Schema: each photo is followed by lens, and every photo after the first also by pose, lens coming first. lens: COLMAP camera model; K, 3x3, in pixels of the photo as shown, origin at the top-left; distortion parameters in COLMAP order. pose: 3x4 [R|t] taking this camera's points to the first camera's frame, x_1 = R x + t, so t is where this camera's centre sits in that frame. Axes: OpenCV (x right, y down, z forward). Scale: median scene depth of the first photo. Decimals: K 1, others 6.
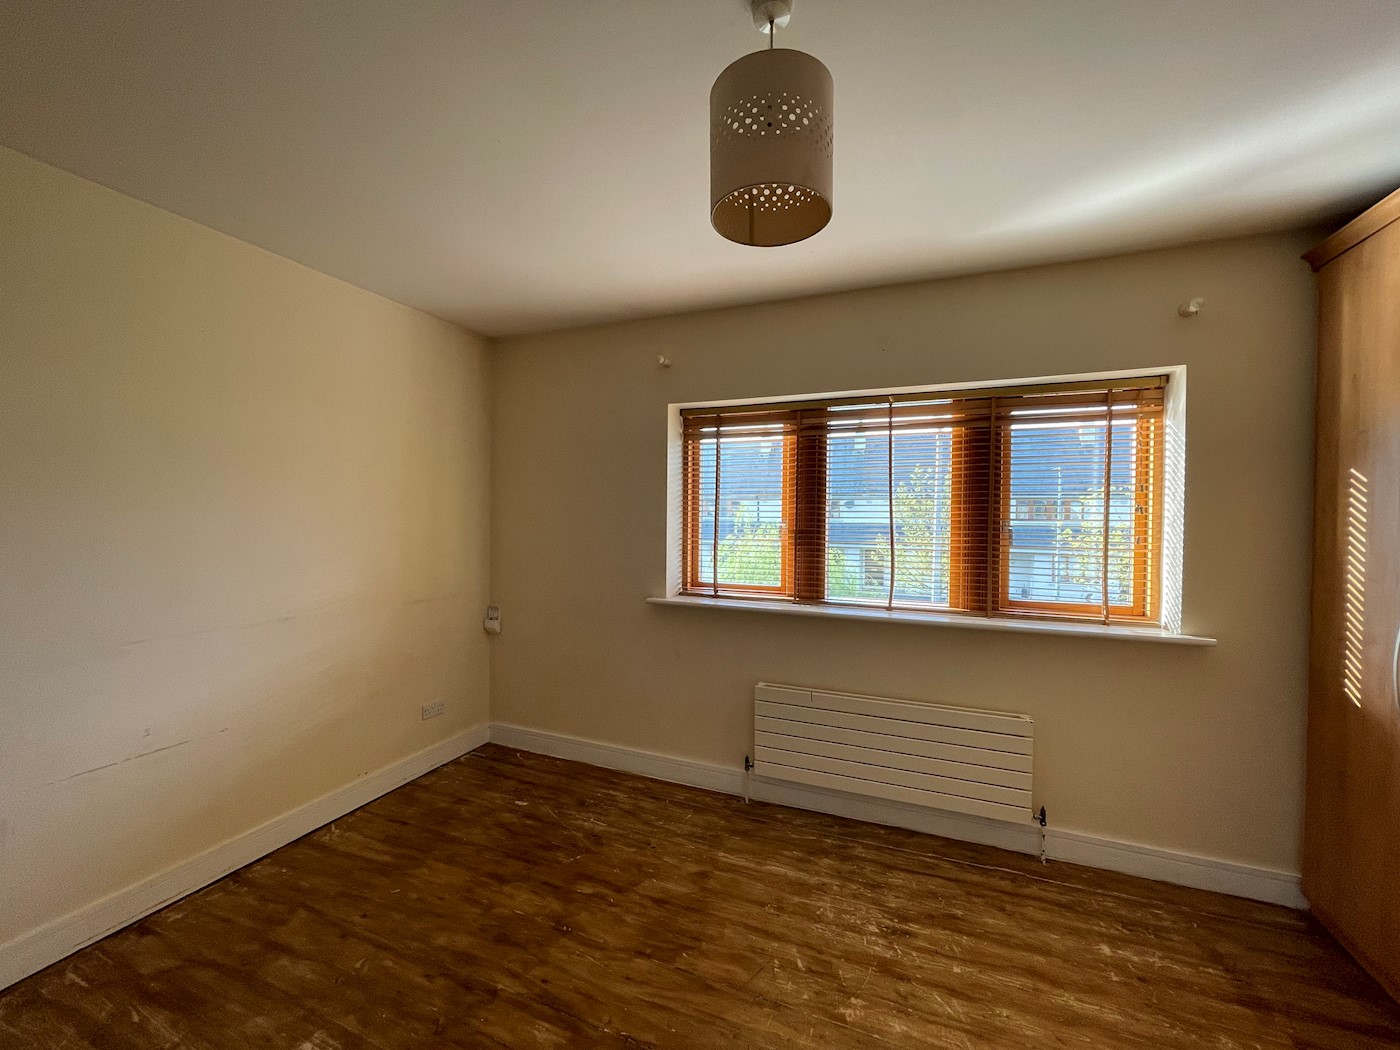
lens RADIAL K [[564.4, 0, 692.6], [0, 564.4, 516.6], [0, 0, 1]] dist [0.001554, -0.002115]
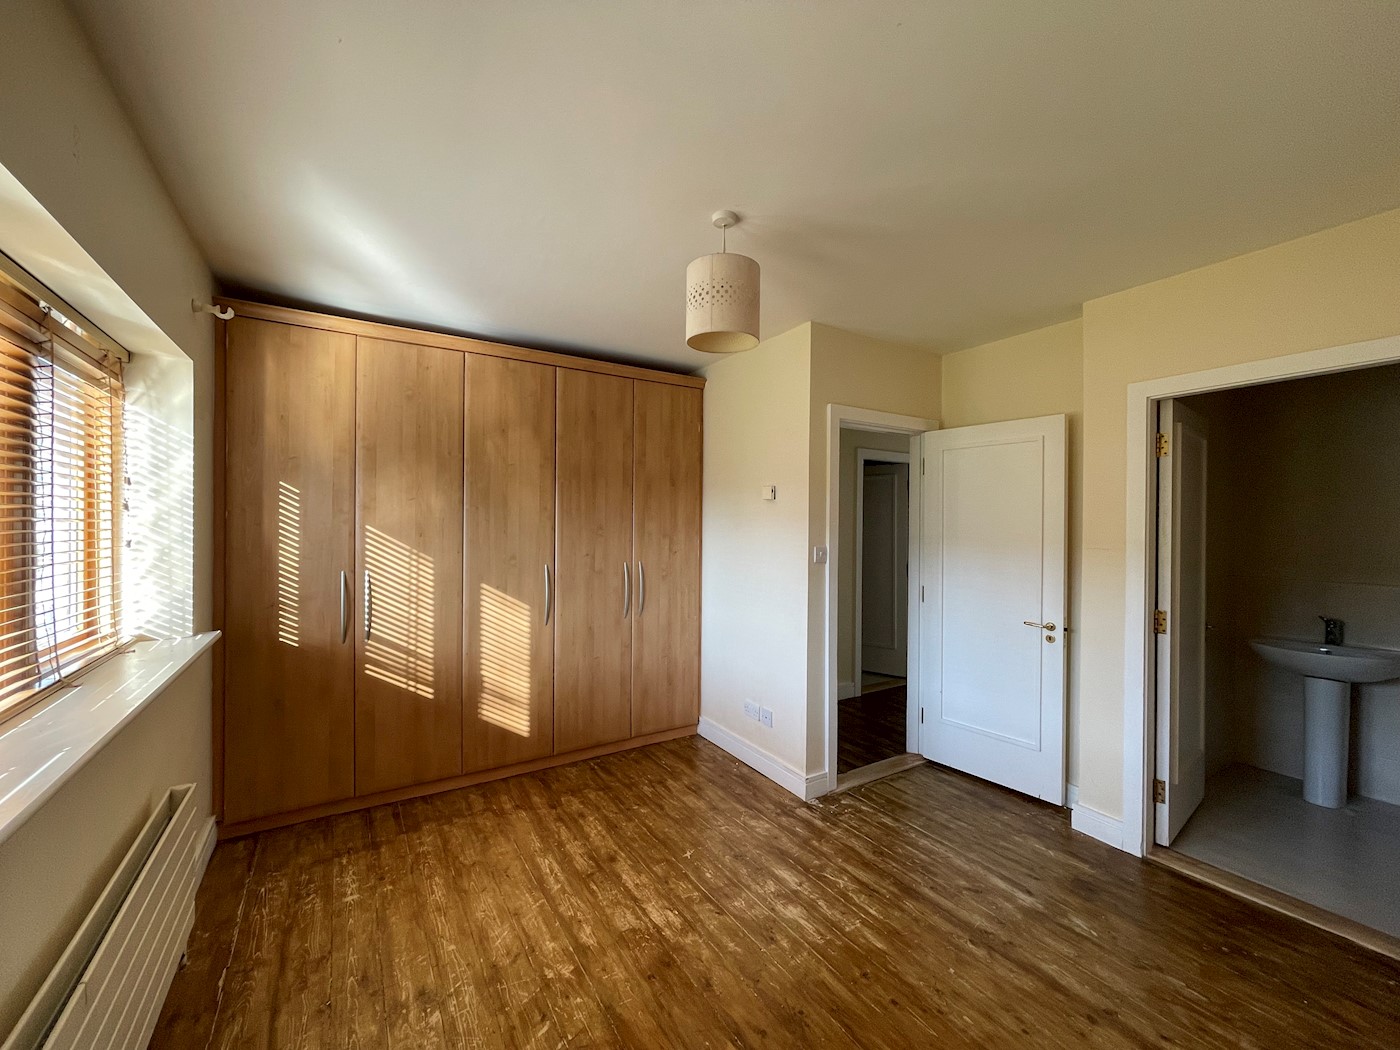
lens RADIAL K [[564.4, 0, 697.2], [0, 564.4, 521.7], [0, 0, 1]] dist [0.001554, -0.002115]
pose [[-0.815125, -0.012828, 0.579144, -0.492437], [-0.006621, 0.999896, 0.012829, -0.010538], [-0.579248, 0.006623, -0.815125, 1.539966]]
